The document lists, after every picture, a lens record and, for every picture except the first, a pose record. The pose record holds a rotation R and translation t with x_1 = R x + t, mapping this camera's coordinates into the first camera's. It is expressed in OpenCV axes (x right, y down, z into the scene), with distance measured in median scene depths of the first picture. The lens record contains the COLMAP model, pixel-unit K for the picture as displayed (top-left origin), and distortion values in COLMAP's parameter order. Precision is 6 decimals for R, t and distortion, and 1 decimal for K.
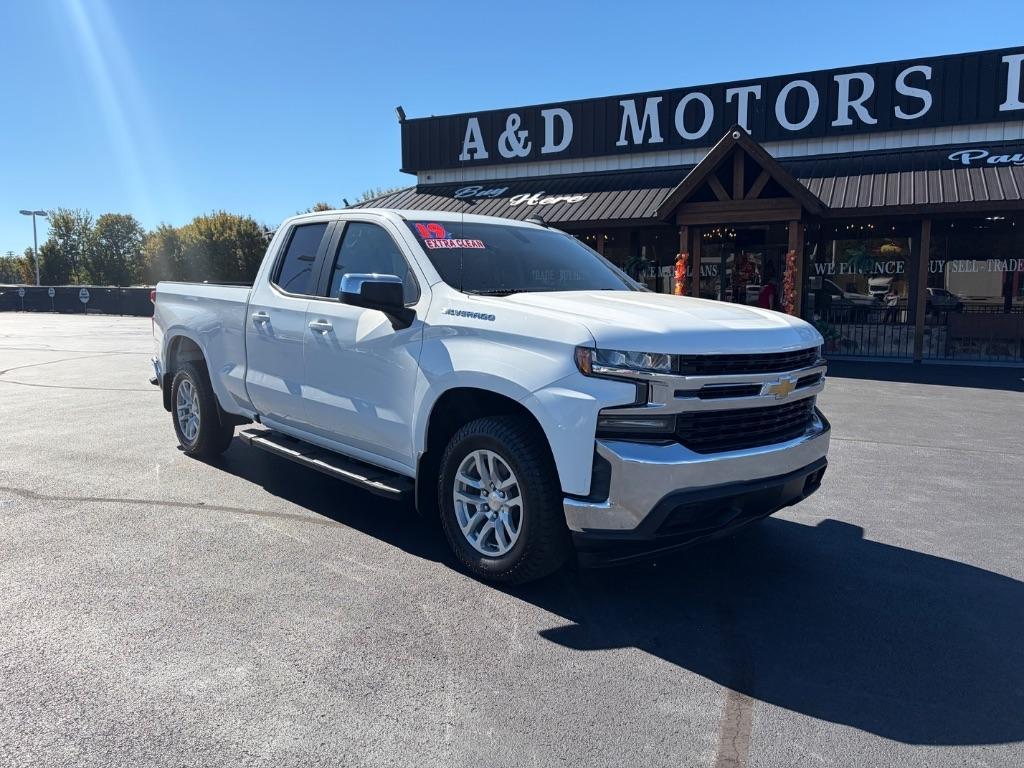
lens RADIAL K [[776.2, 0, 509.6], [0, 776.2, 398.8], [0, 0, 1]] dist [0.043408, -0.036635]
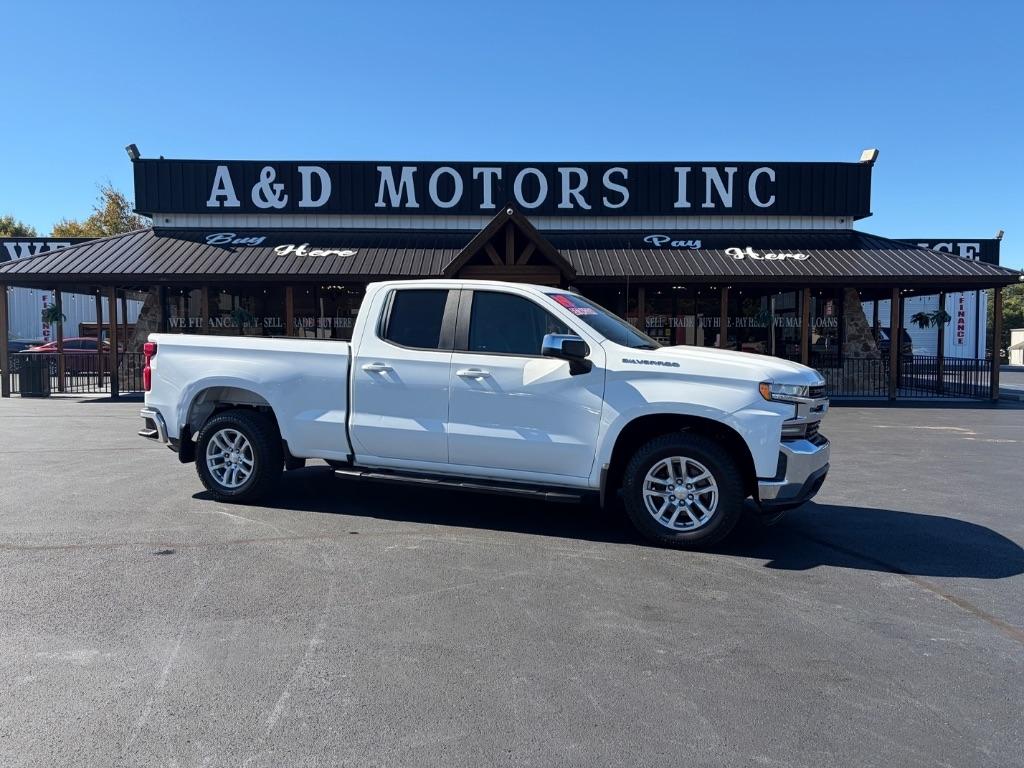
lens RADIAL K [[776.2, 0, 509.5], [0, 776.2, 394.4], [0, 0, 1]] dist [0.043408, -0.036635]
pose [[0.894766, -0.028714, 0.445612, -0.211874], [0.057362, 0.997054, -0.050931, 0.001459], [-0.442836, 0.071132, 0.893776, -0.035046]]
